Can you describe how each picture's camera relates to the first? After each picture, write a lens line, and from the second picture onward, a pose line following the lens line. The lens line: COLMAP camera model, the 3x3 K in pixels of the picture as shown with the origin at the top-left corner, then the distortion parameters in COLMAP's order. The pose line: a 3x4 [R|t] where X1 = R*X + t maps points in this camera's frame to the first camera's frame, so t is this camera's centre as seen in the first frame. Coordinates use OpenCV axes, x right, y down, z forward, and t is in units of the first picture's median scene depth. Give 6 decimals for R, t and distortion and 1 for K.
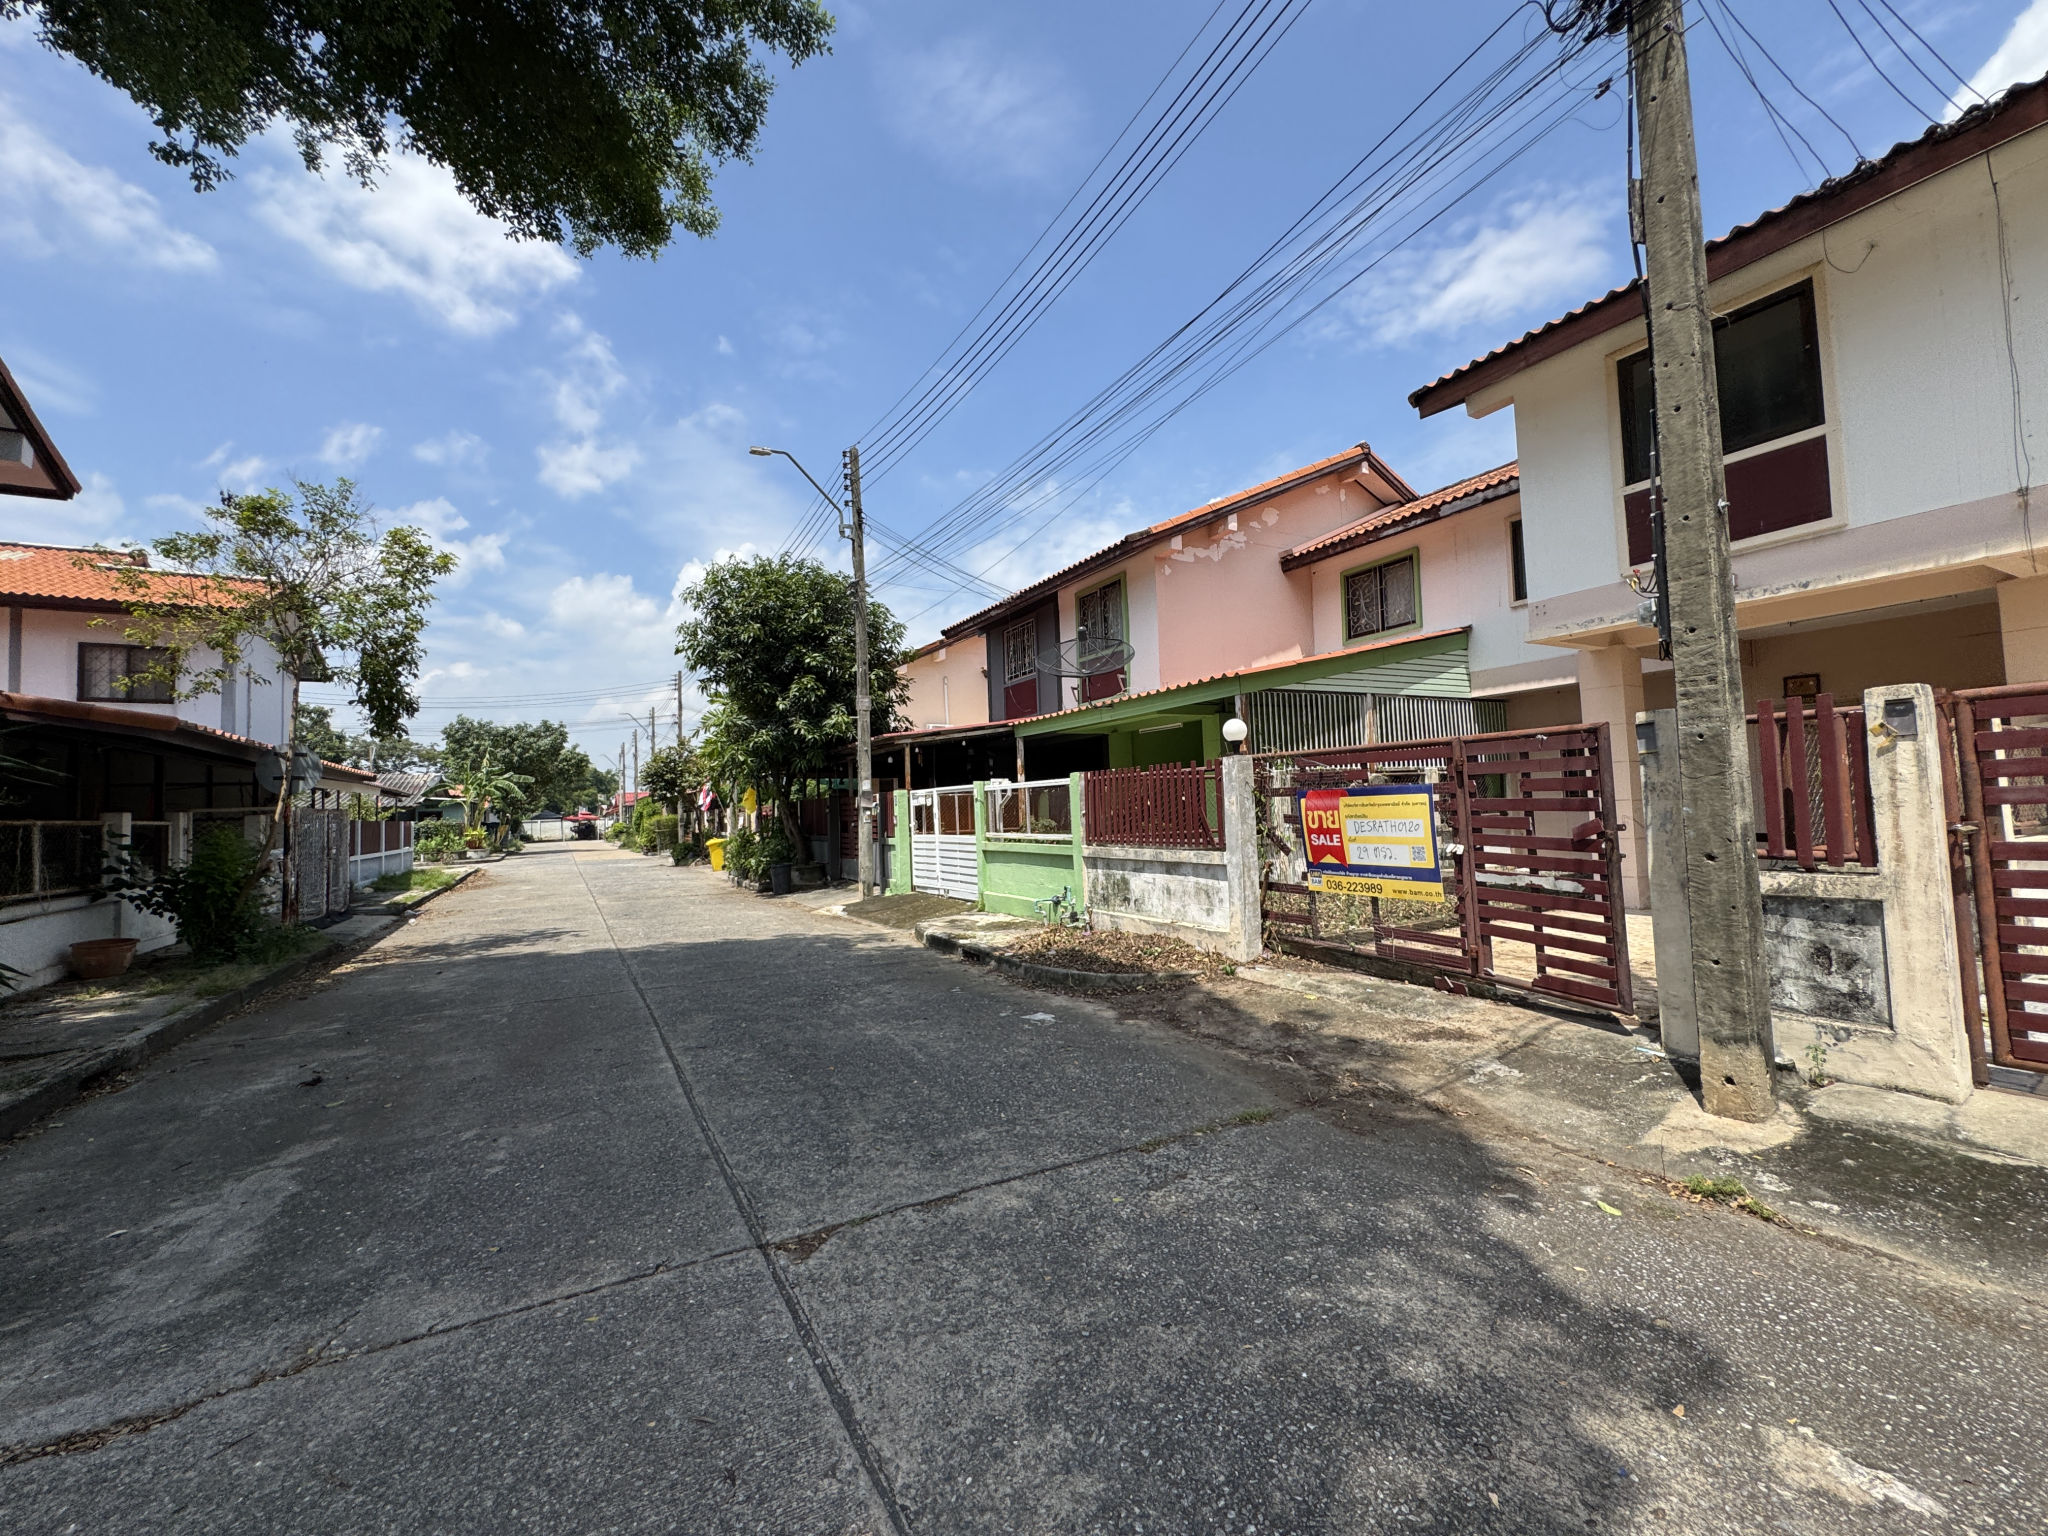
lens RADIAL K [[822.1, 0, 1027.1], [0, 822.1, 762.8], [0, 0, 1]] dist [-0.001327, -0.000234]
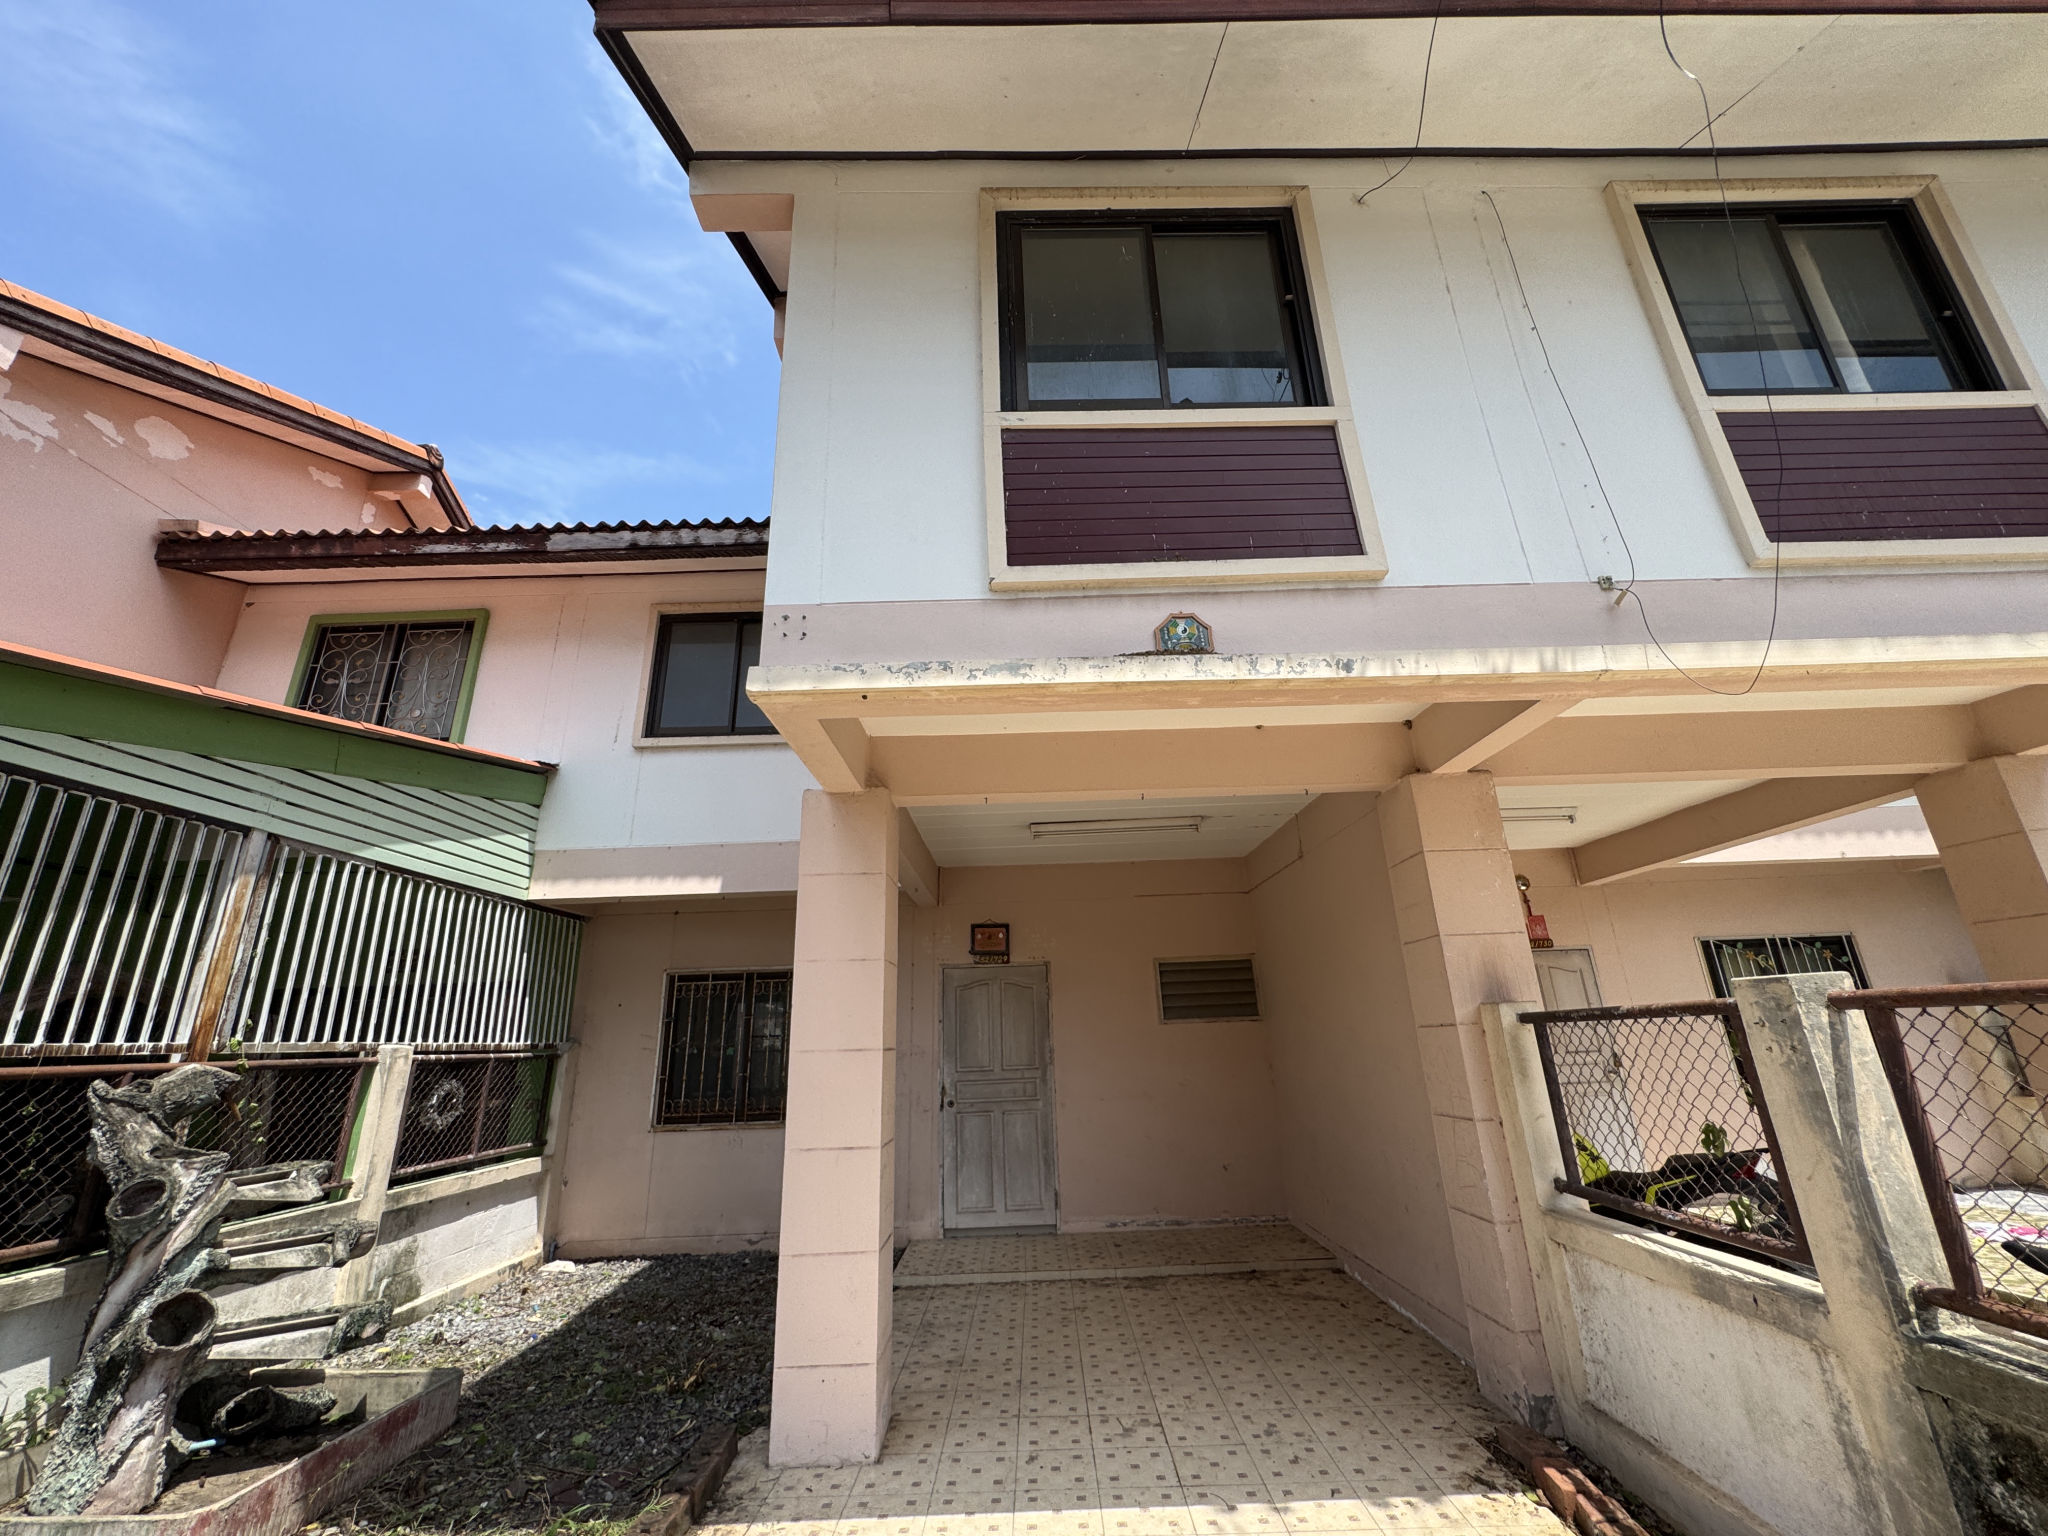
lens RADIAL K [[822.1, 0, 1026.4], [0, 822.1, 769.5], [0, 0, 1]] dist [-0.001327, -0.000234]
pose [[0.491518, 0.291316, 0.820698, 0.450079], [-0.030363, 0.947551, -0.318159, -0.007489], [-0.870338, 0.131462, 0.474584, 0.856340]]
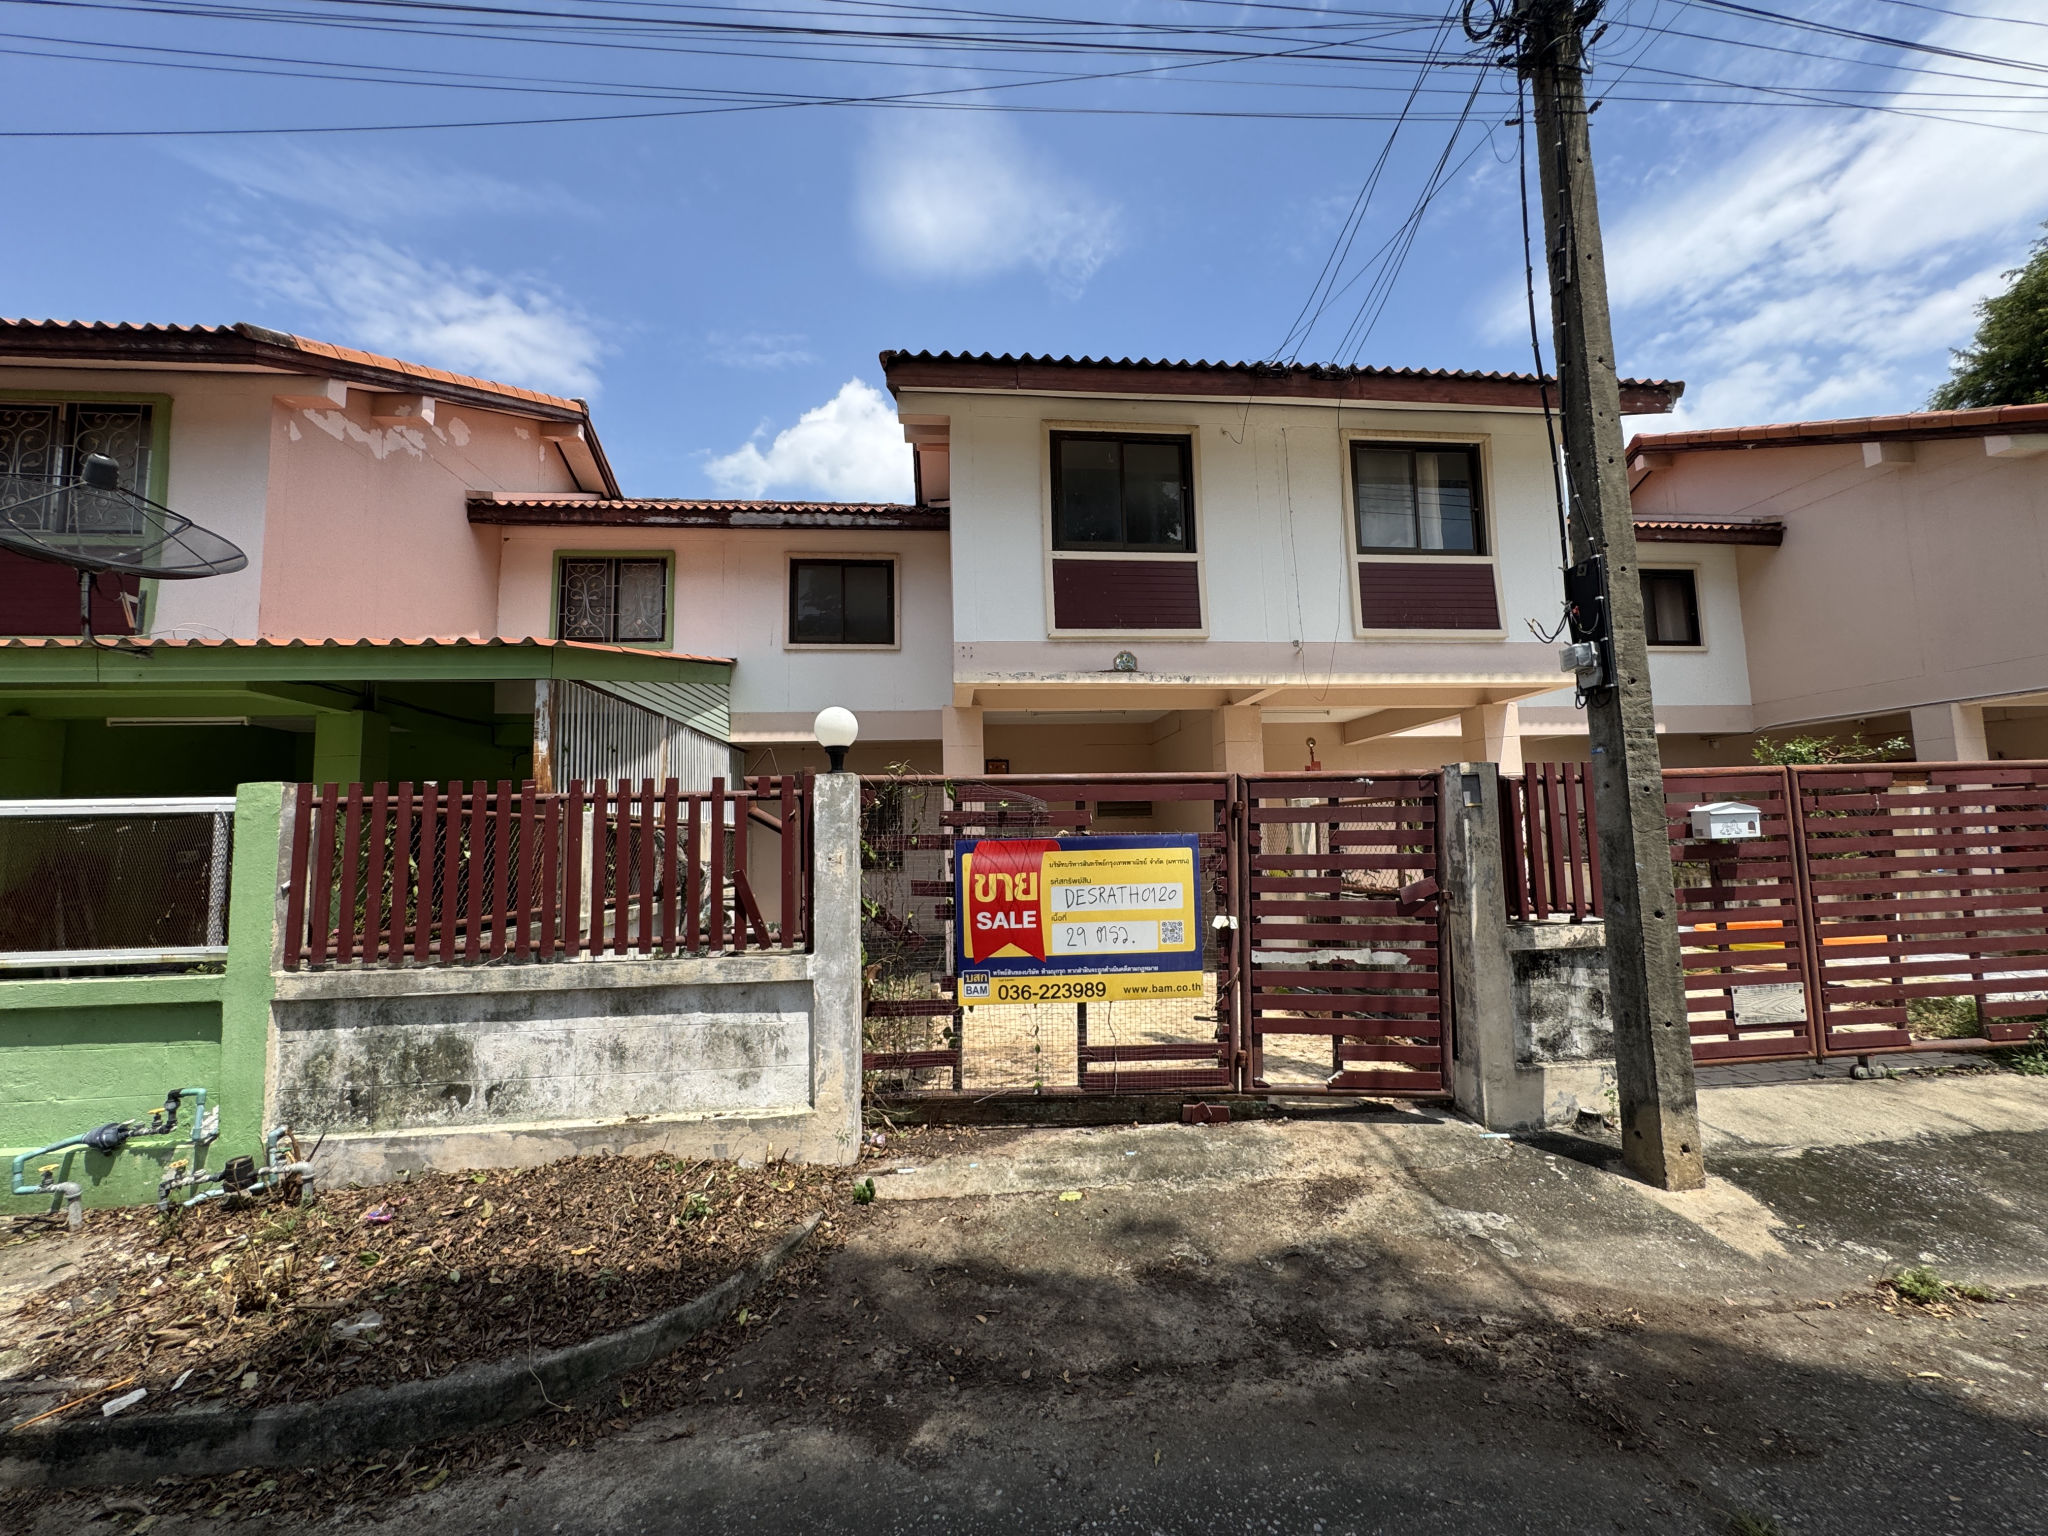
lens RADIAL K [[822.1, 0, 1022.4], [0, 822.1, 764.6], [0, 0, 1]] dist [-0.001327, -0.000234]
pose [[0.406237, 0.113194, 0.906730, -0.192234], [-0.041904, 0.993561, -0.105260, 0.037563], [-0.912807, 0.004765, 0.408364, 0.664352]]
